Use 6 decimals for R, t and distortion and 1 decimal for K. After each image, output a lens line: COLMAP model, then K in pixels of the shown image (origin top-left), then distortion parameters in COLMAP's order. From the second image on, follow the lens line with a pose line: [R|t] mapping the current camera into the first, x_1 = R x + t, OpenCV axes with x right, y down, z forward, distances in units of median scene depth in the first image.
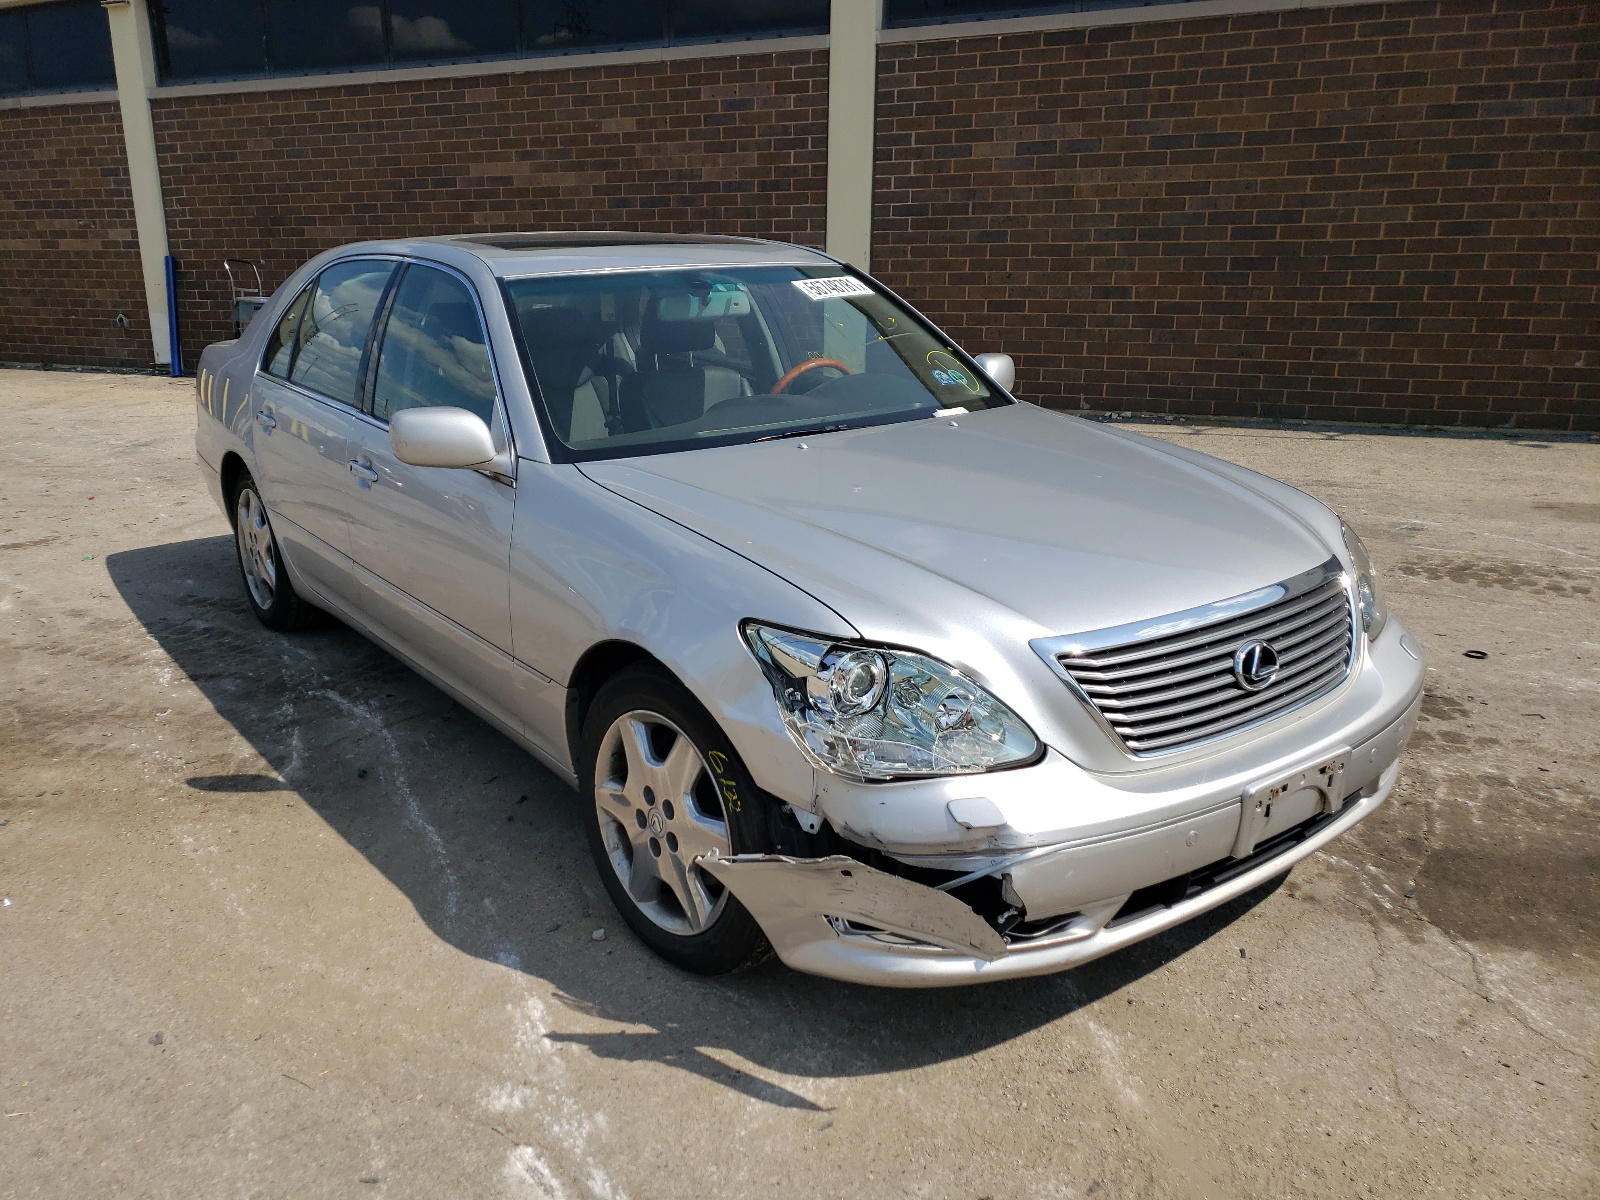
lens RADIAL K [[1372.2, 0, 800.0], [0, 1372.2, 600.0], [0, 0, 1]] dist [0.006223, -0.002696]
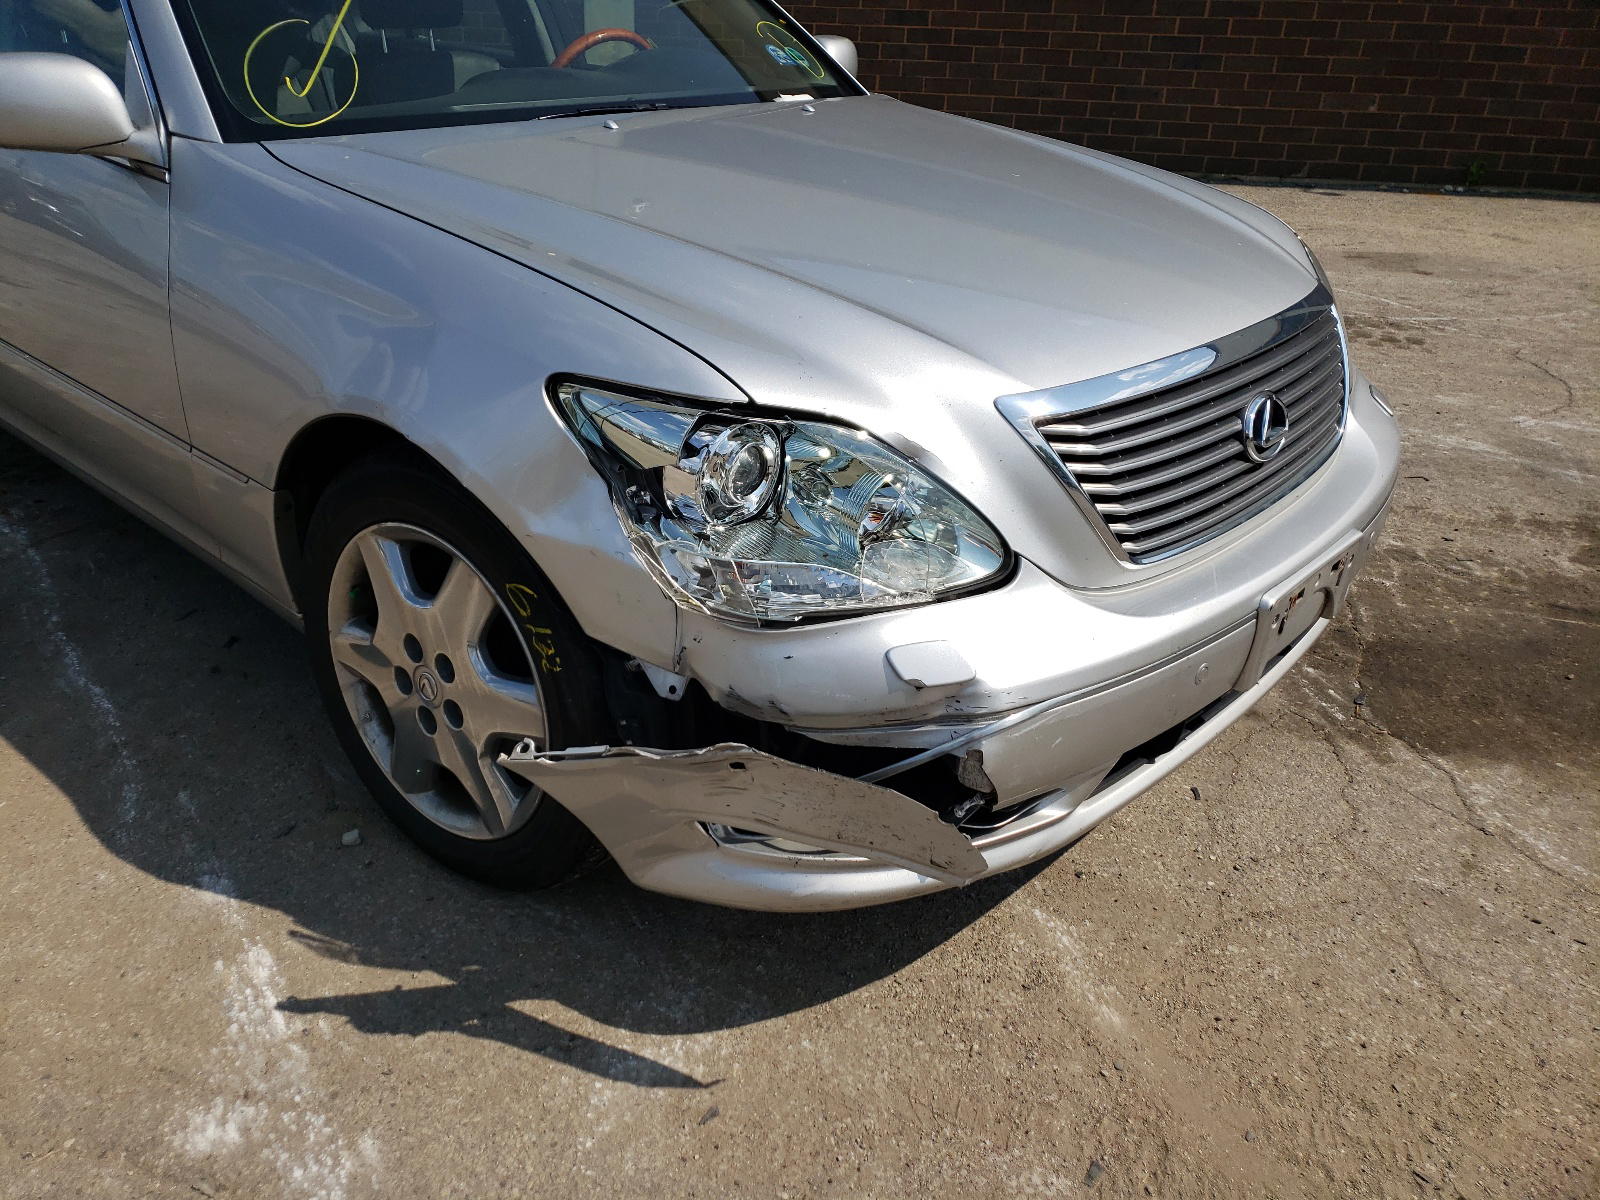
lens RADIAL K [[1393.8, 0, 800.0], [0, 1393.8, 600.0], [0, 0, 1]] dist [0.027298, -0.000573]
pose [[0.985805, -0.045873, 0.161508, -0.033737], [0.019513, 0.986735, 0.161161, 0.013839], [-0.166758, -0.155722, 0.973623, 0.313398]]
